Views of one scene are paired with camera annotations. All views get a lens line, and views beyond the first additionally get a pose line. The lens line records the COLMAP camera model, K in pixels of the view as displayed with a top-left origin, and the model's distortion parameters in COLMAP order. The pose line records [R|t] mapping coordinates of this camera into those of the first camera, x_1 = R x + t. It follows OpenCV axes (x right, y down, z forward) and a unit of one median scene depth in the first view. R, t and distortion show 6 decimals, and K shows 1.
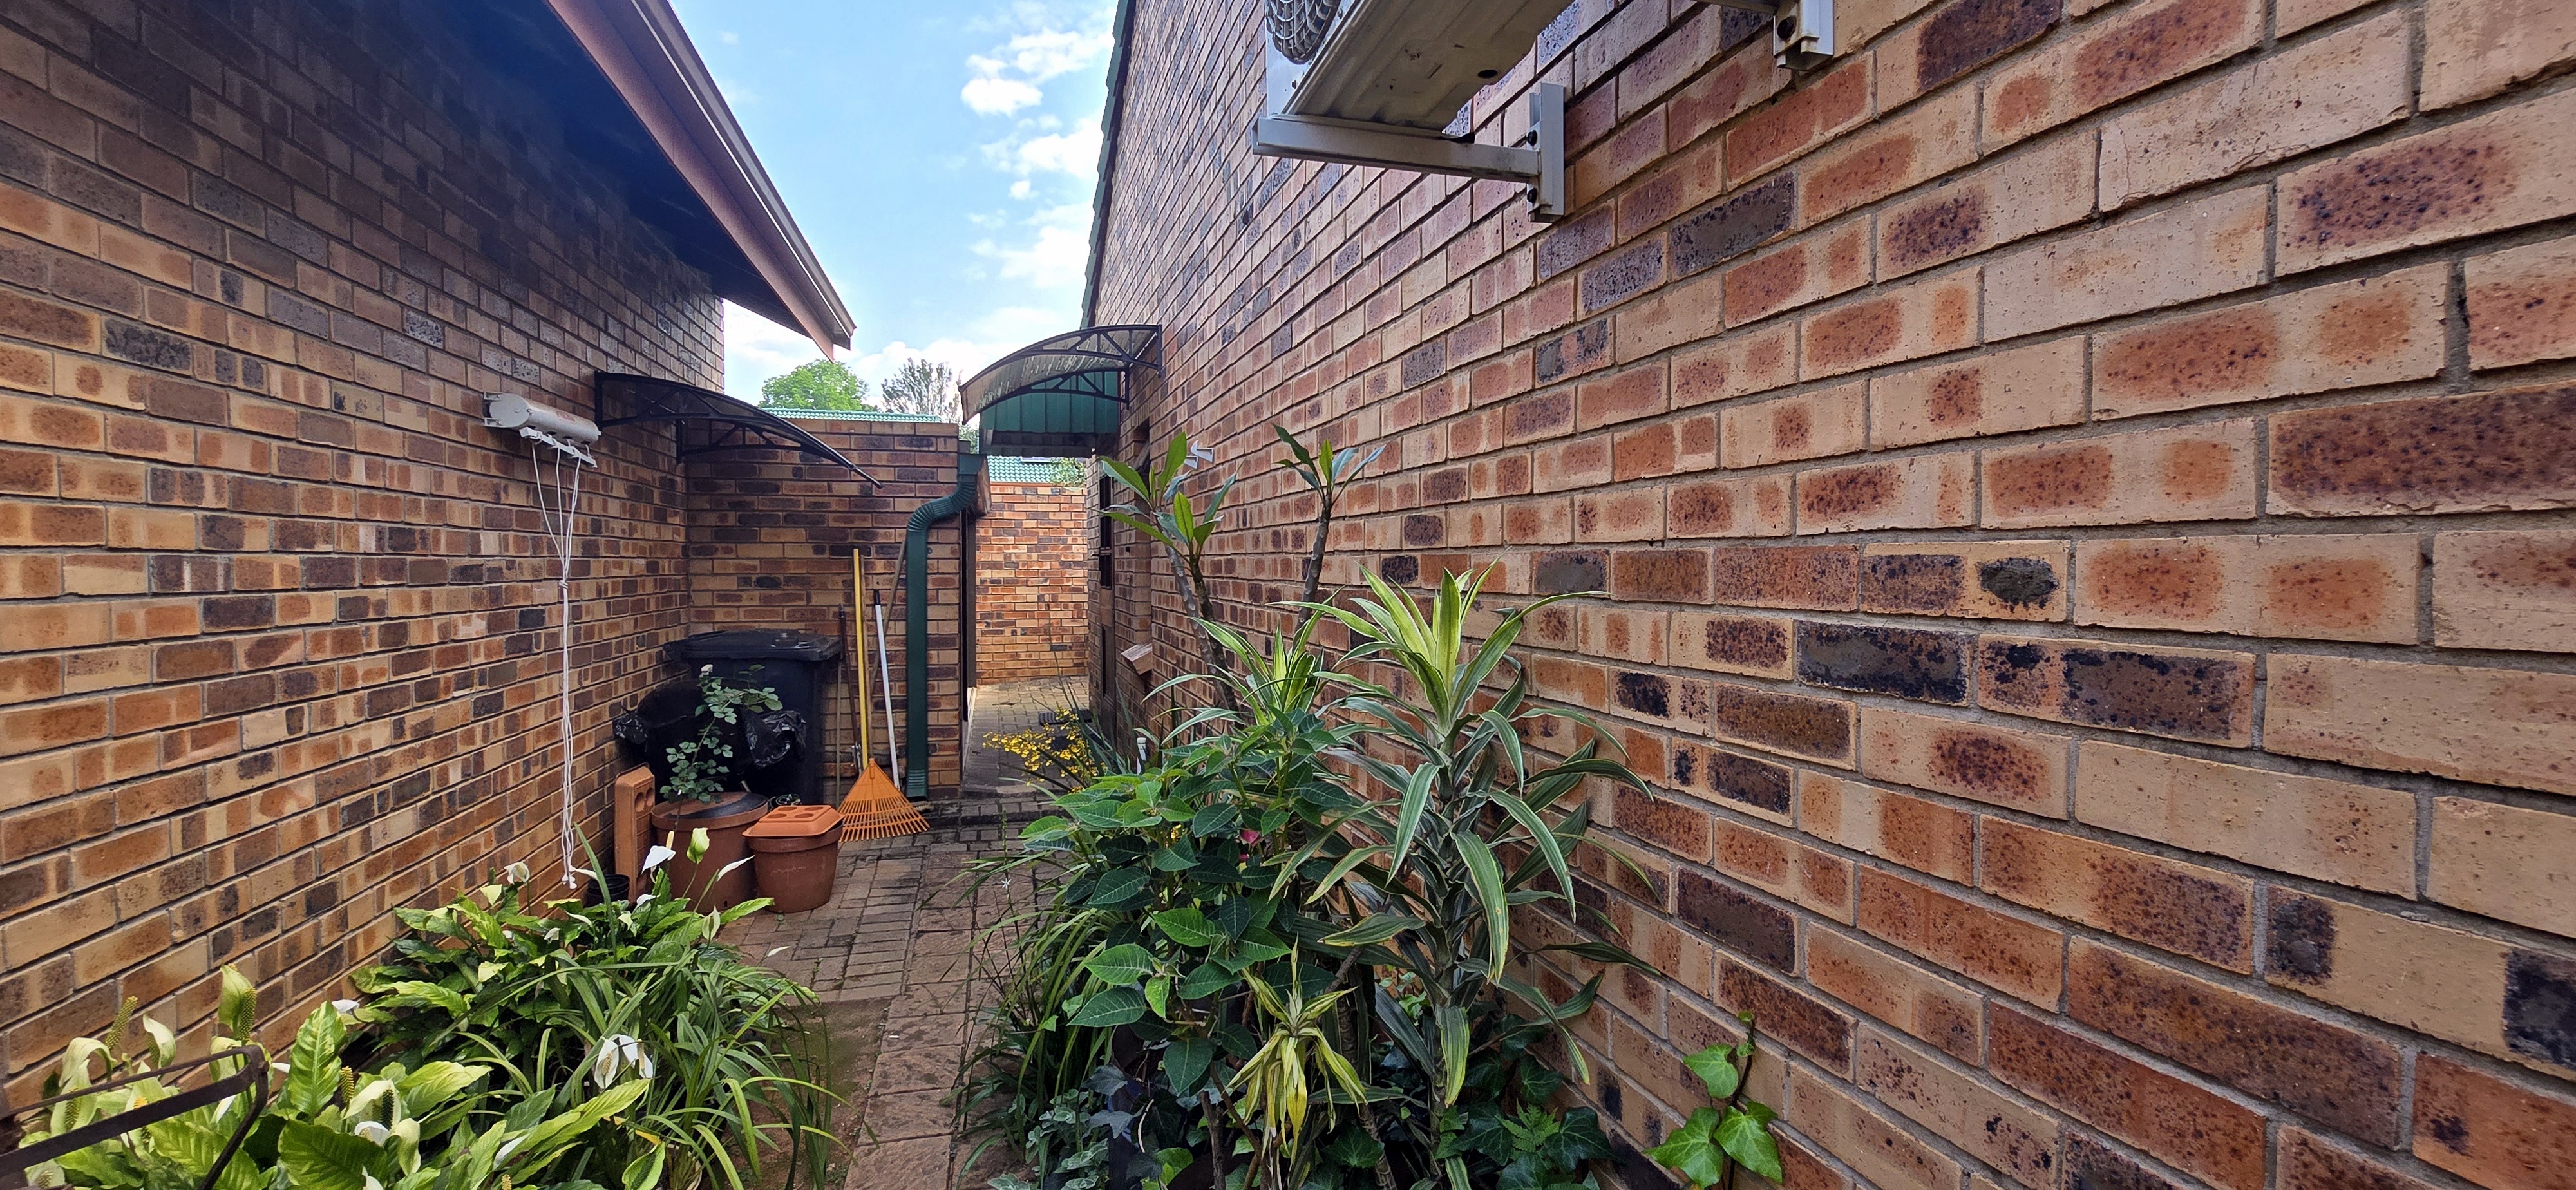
lens RADIAL K [[1055.5, 0, 1291.5], [0, 1055.5, 591.0], [0, 0, 1]] dist [-0.008948, 0.002572]
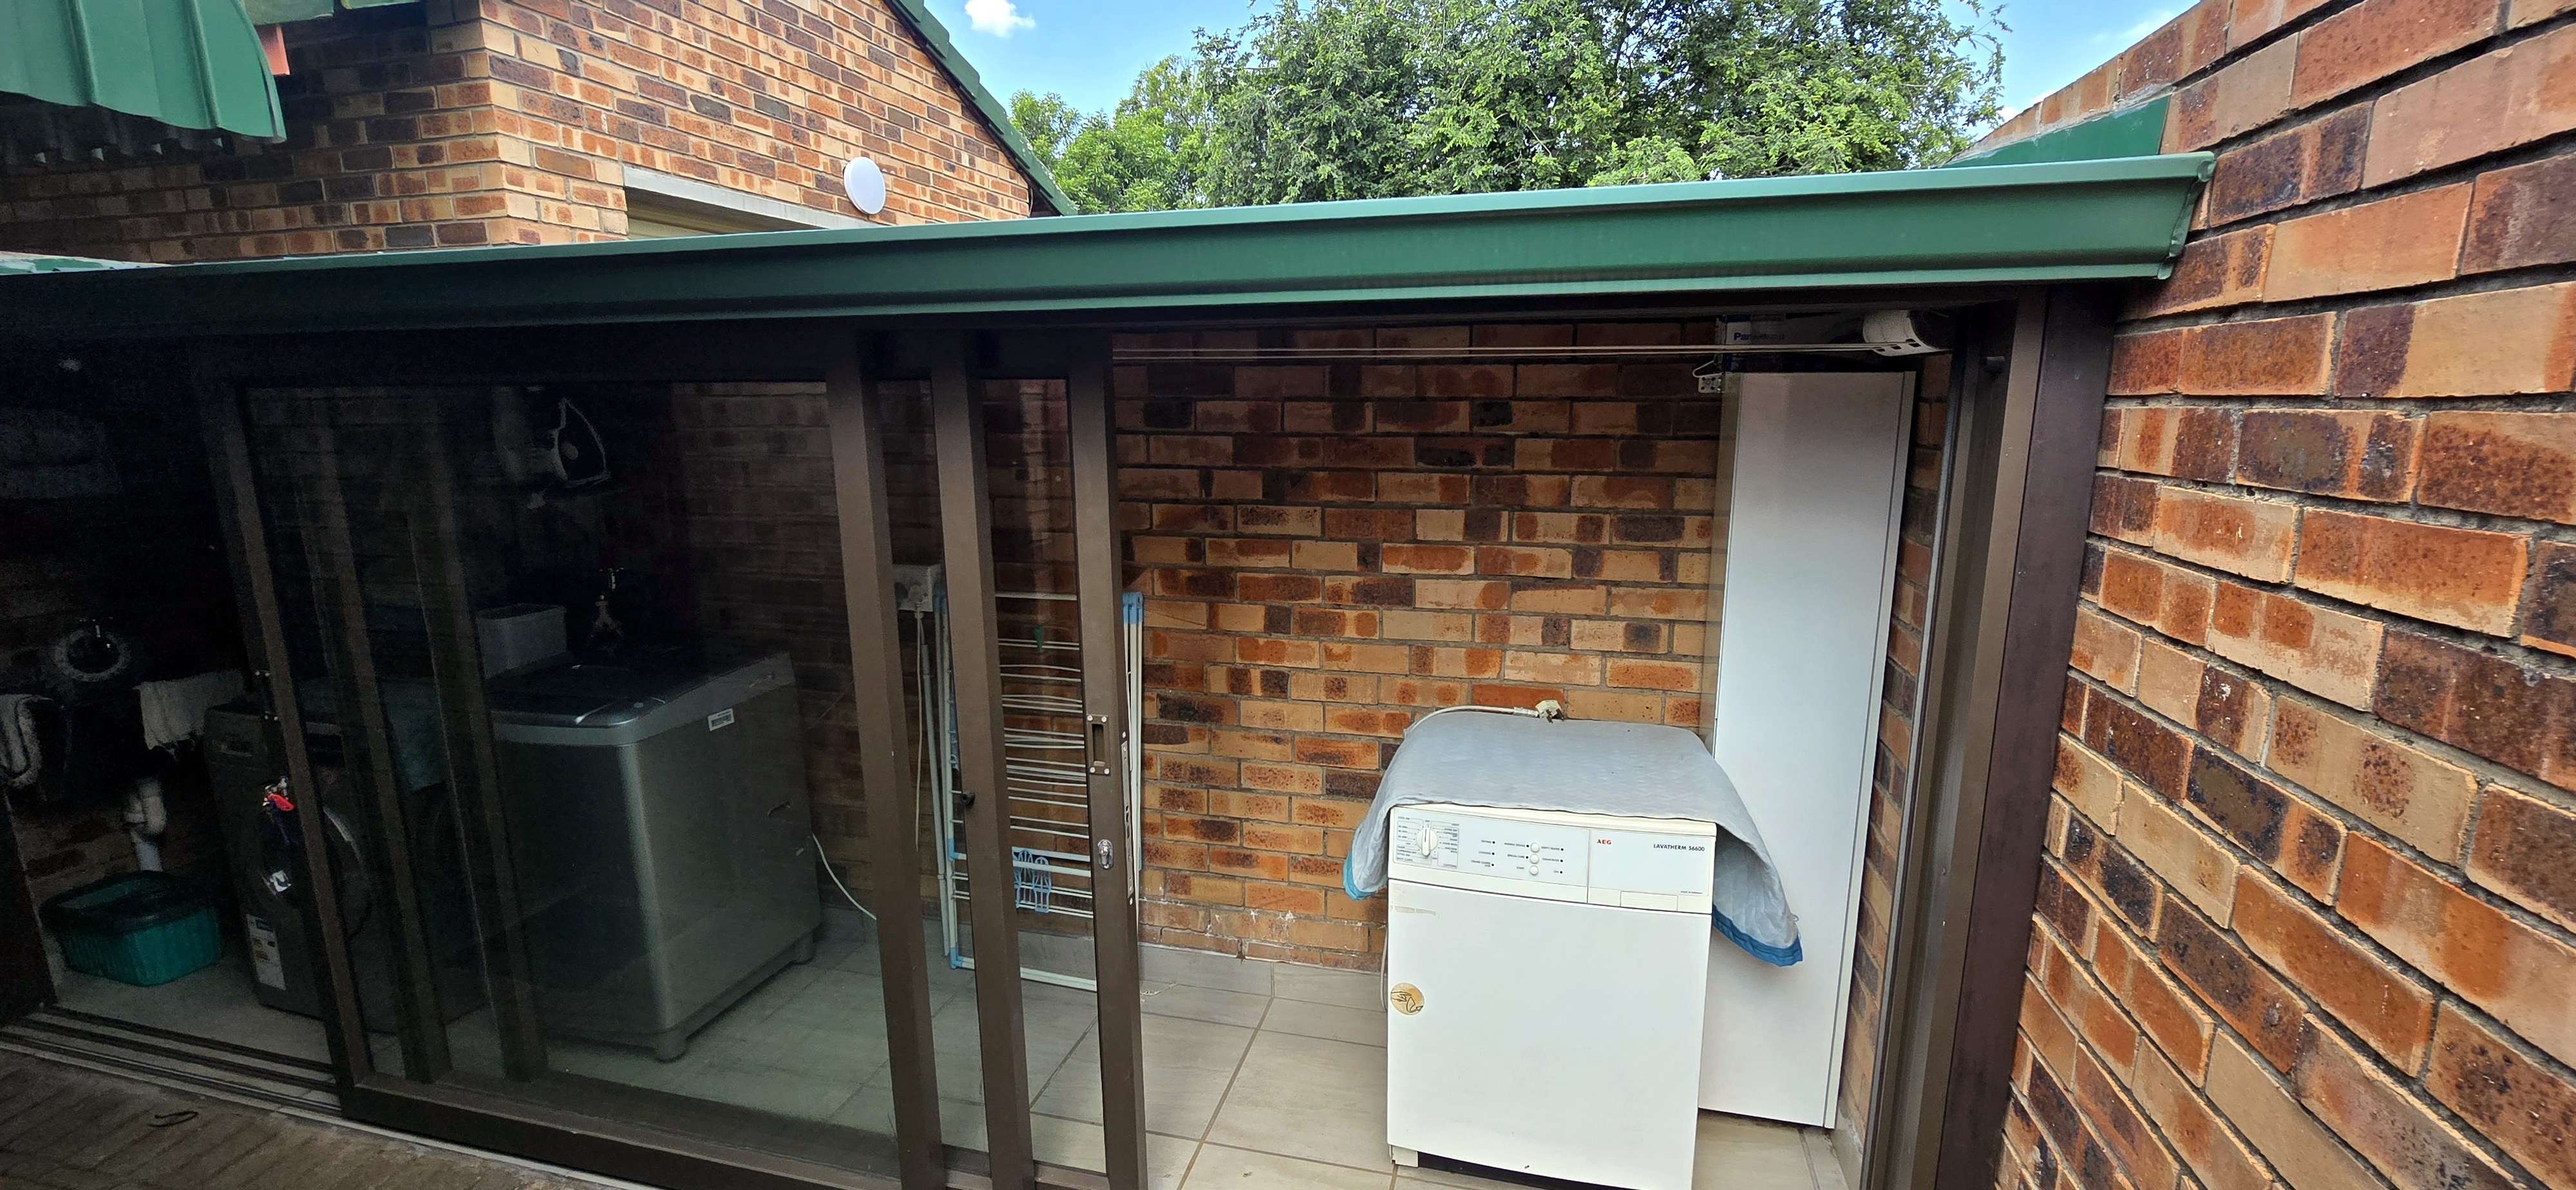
lens RADIAL K [[1055.5, 0, 1295.9], [0, 1055.5, 599.2], [0, 0, 1]] dist [-0.008948, 0.002572]
pose [[-0.511496, 0.166937, -0.842914, -0.144537], [-0.020301, 0.978326, 0.206074, -0.059837], [0.859046, 0.122518, -0.497021, 0.969161]]
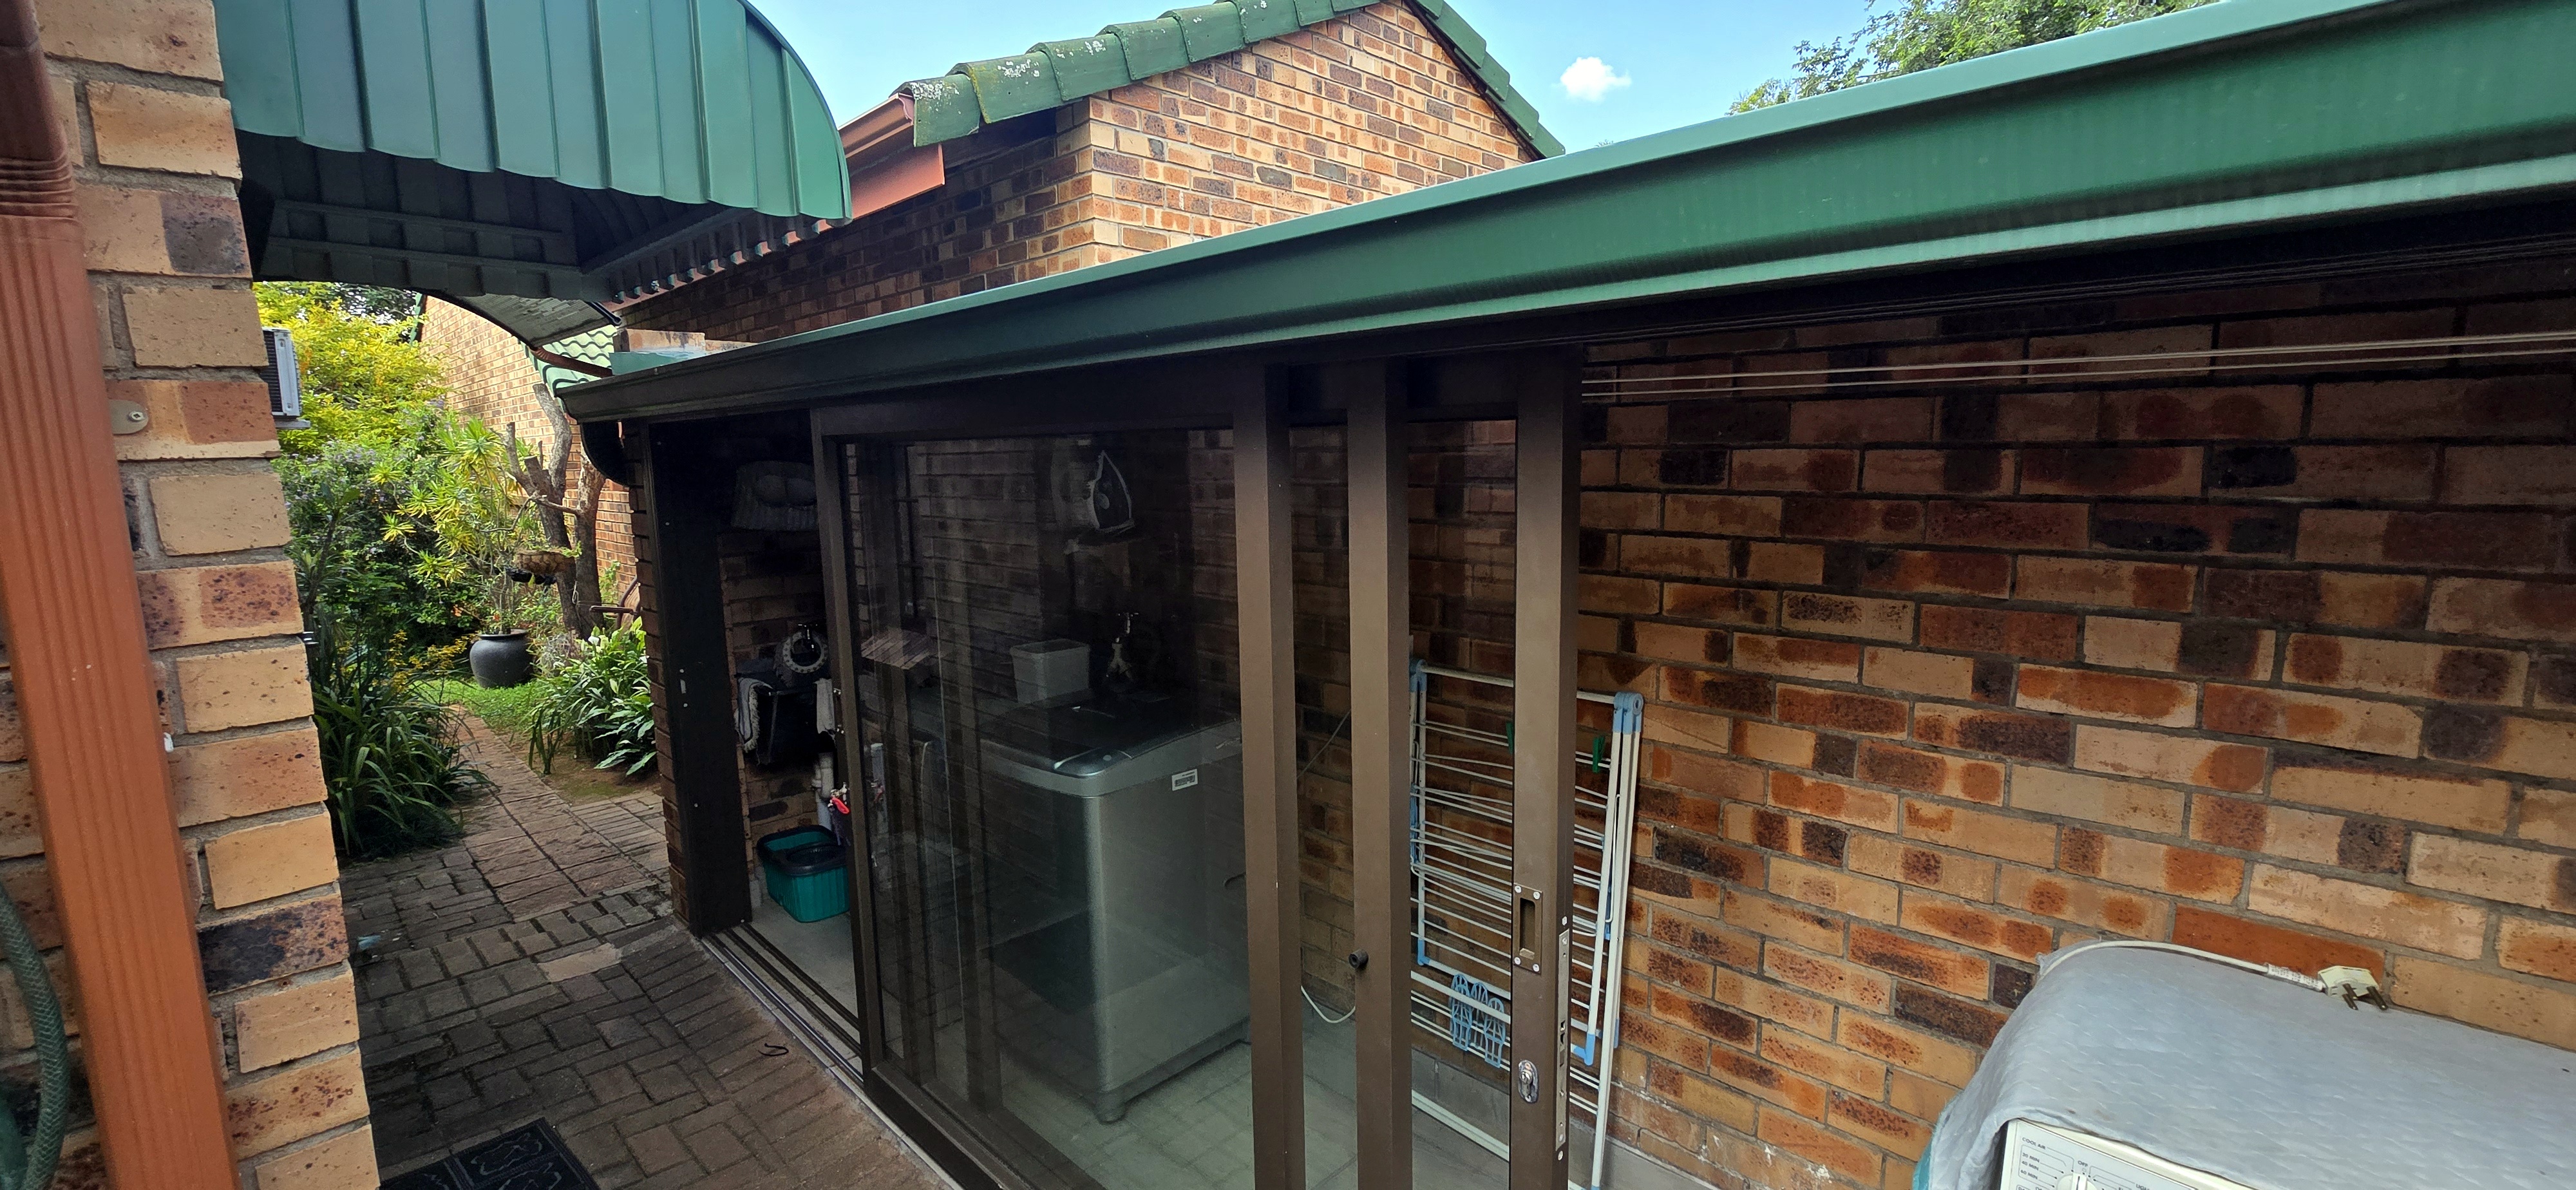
lens RADIAL K [[1055.5, 0, 1300.4], [0, 1055.5, 598.2], [0, 0, 1]] dist [-0.008948, 0.002572]
pose [[-0.867585, 0.081460, -0.490572, -0.189473], [0.000025, 0.986499, 0.163765, -0.058444], [0.497289, 0.142068, -0.855874, 0.945112]]
